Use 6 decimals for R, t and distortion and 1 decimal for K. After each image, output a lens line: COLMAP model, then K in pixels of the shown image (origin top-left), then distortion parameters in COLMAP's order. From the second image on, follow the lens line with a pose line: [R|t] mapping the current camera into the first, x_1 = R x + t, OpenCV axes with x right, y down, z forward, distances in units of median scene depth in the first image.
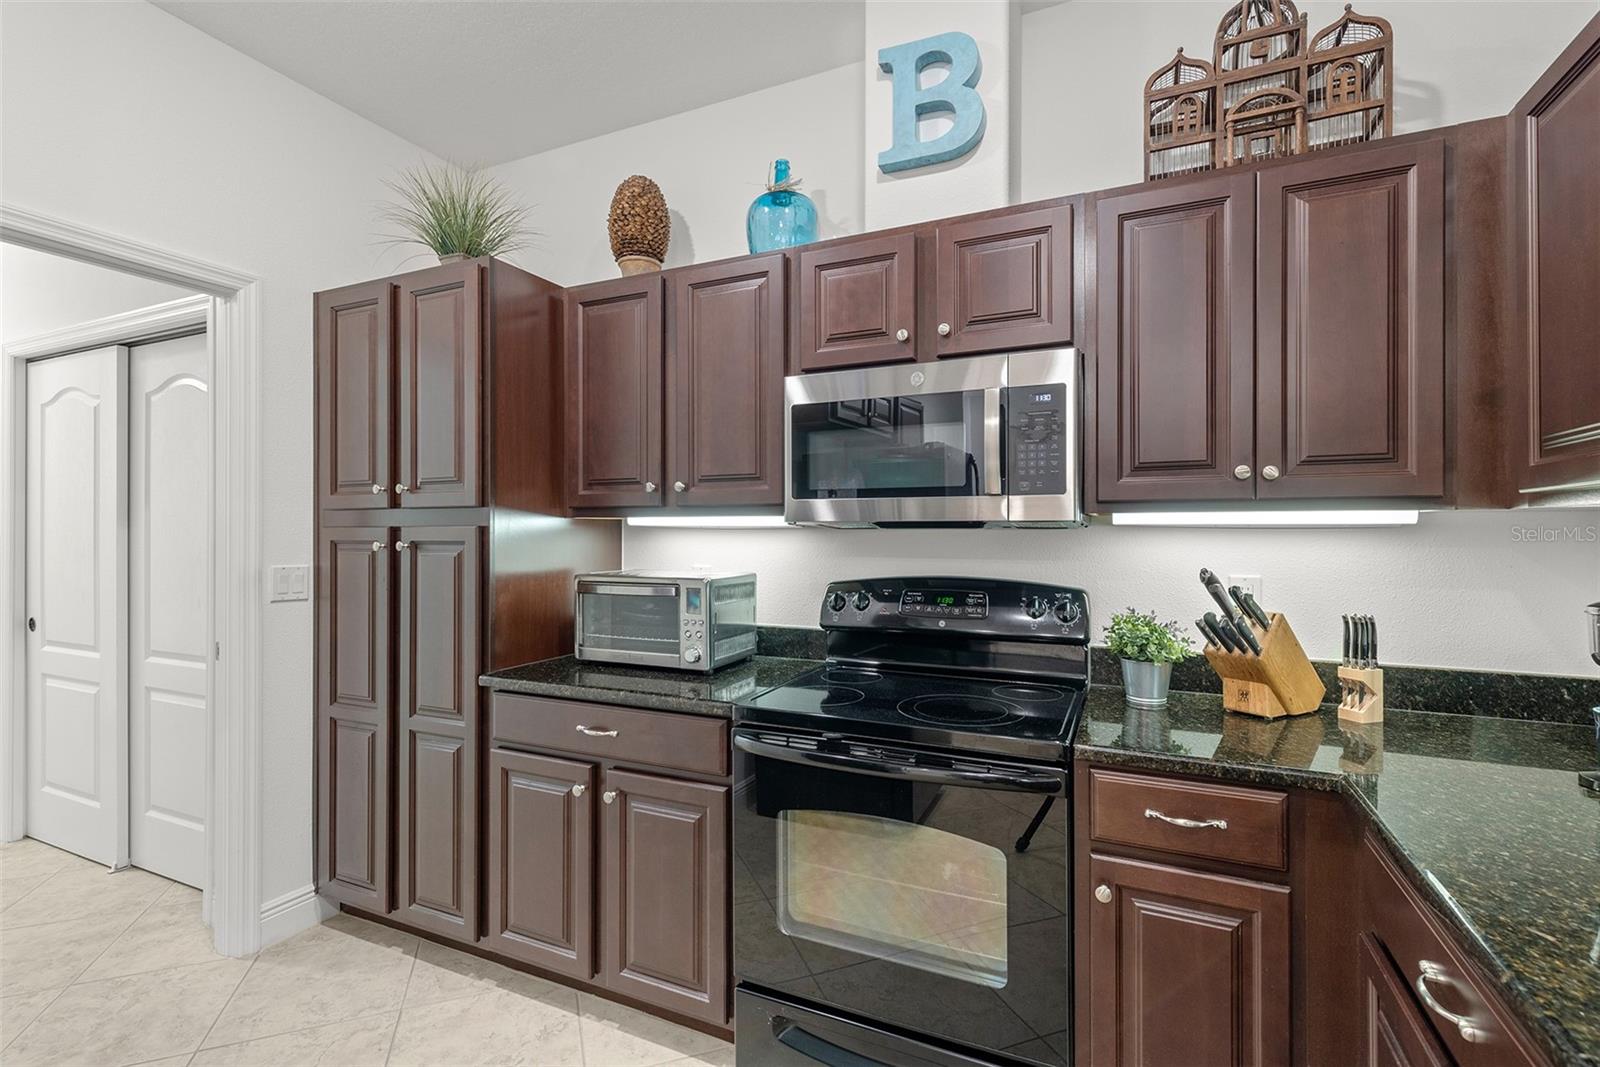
lens RADIAL K [[722.4, 0, 796.2], [0, 722.4, 527.8], [0, 0, 1]] dist [0.009154, 0.000167]
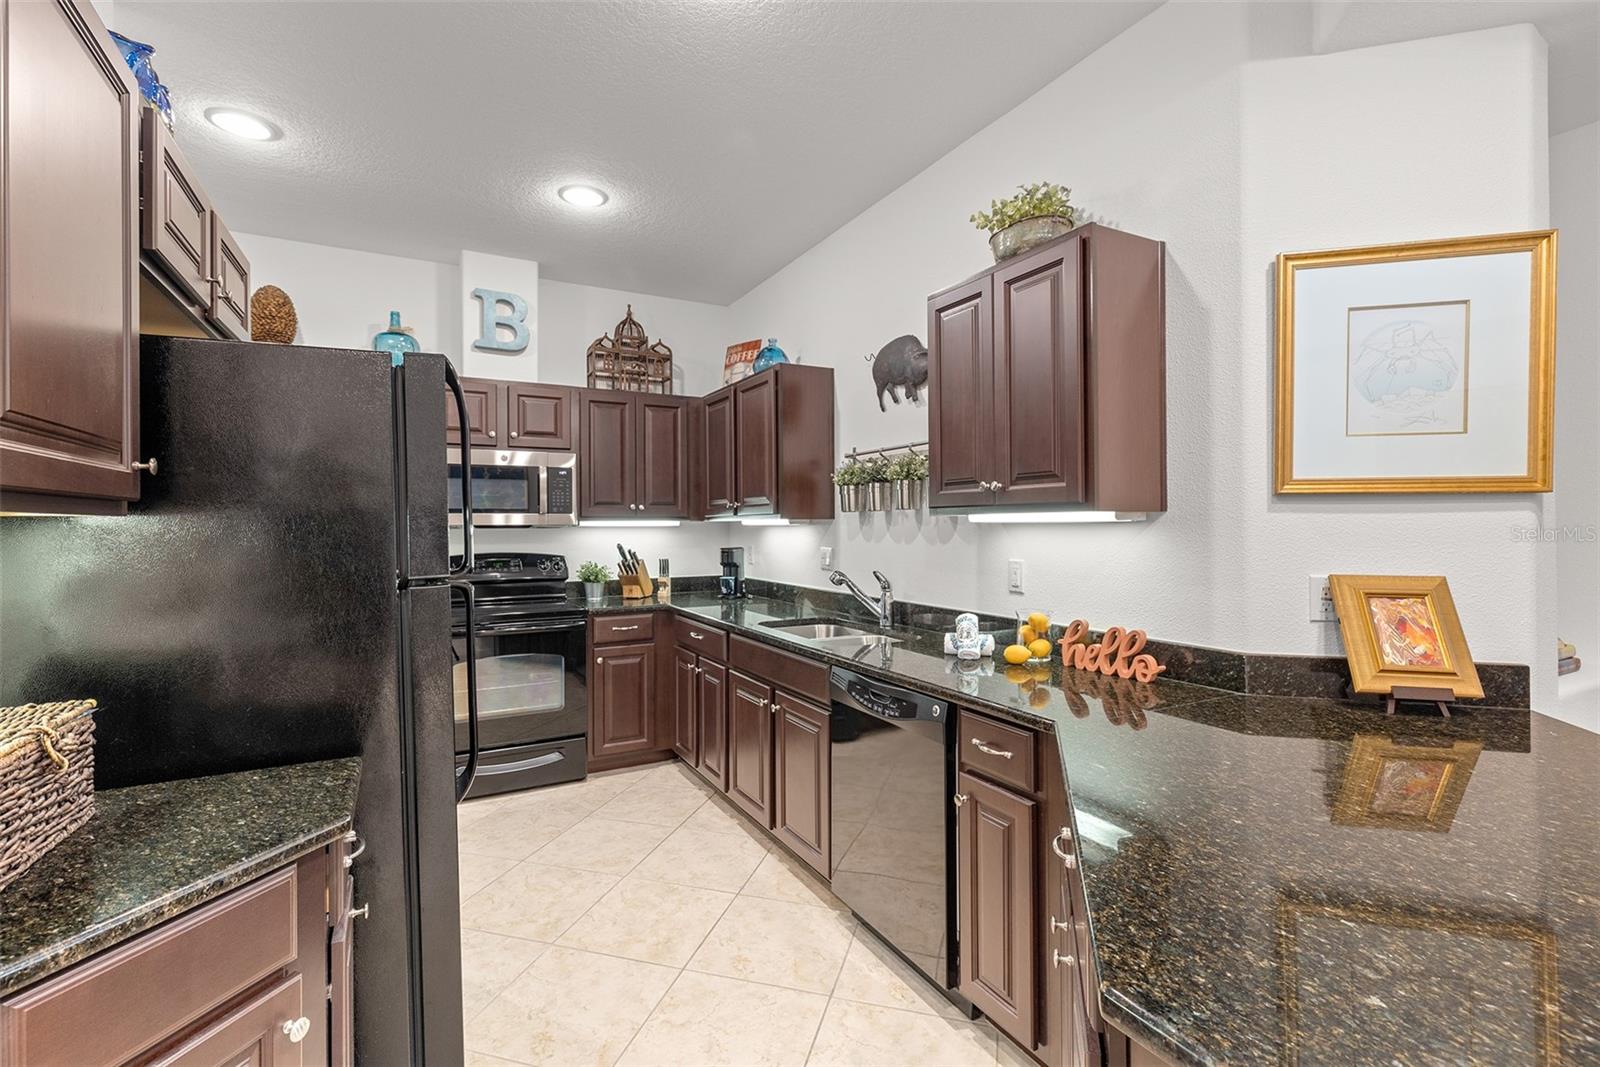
lens RADIAL K [[722.4, 0, 799.6], [0, 722.4, 530.4], [0, 0, 1]] dist [0.009154, 0.000167]
pose [[0.597615, -0.007348, 0.801750, -1.111679], [0.002847, 0.999971, 0.007042, -0.005862], [-0.801778, -0.001926, 0.597619, -1.050021]]
